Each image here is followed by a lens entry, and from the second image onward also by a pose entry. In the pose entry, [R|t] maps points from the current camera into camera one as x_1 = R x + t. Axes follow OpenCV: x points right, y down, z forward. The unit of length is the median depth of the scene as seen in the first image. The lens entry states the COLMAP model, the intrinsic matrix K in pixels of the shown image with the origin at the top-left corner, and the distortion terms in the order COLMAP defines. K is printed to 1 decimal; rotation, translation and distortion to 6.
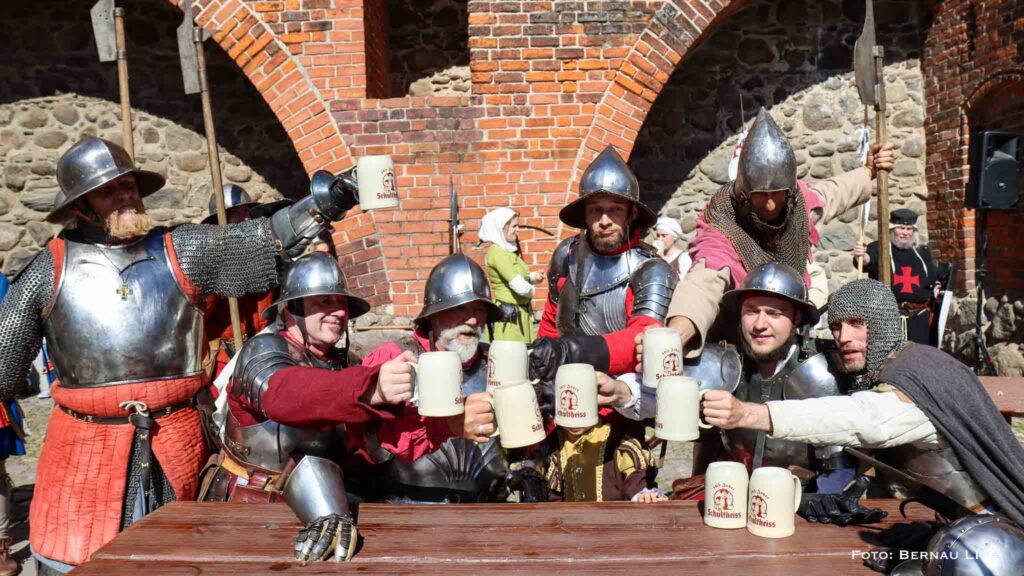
lens RADIAL K [[827.0, 0, 512.0], [0, 827.0, 288.0], [0, 0, 1]] dist [-0.094522, 0.097096]
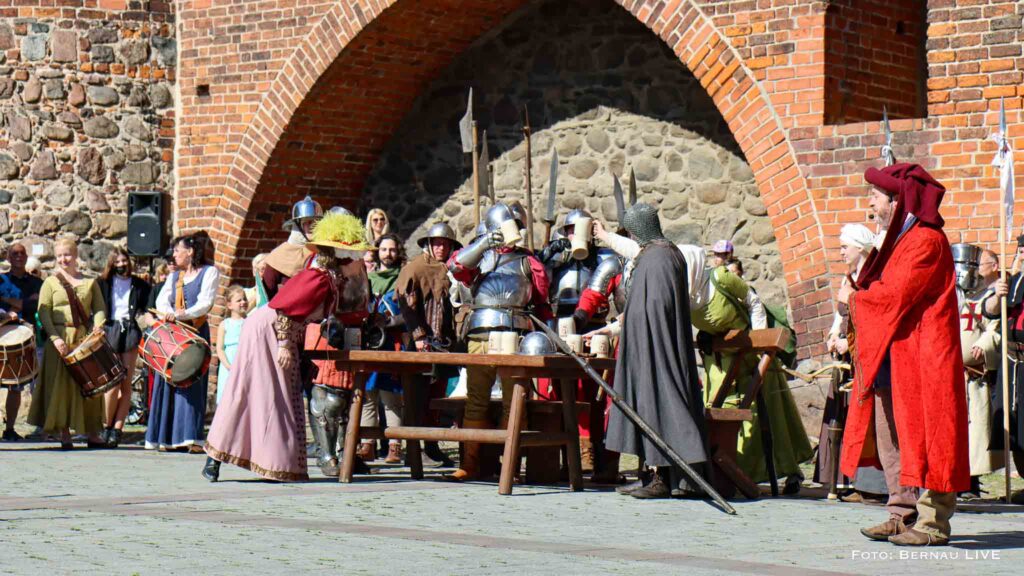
lens RADIAL K [[2877.1, 0, 512.0], [0, 2877.1, 288.0], [0, 0, 1]] dist [0.661774, 0.365012]
pose [[0.741554, 0.010956, -0.670804, 1.721158], [-0.074762, 0.994989, -0.066396, 0.187579], [0.666715, 0.099387, 0.738656, -1.584300]]
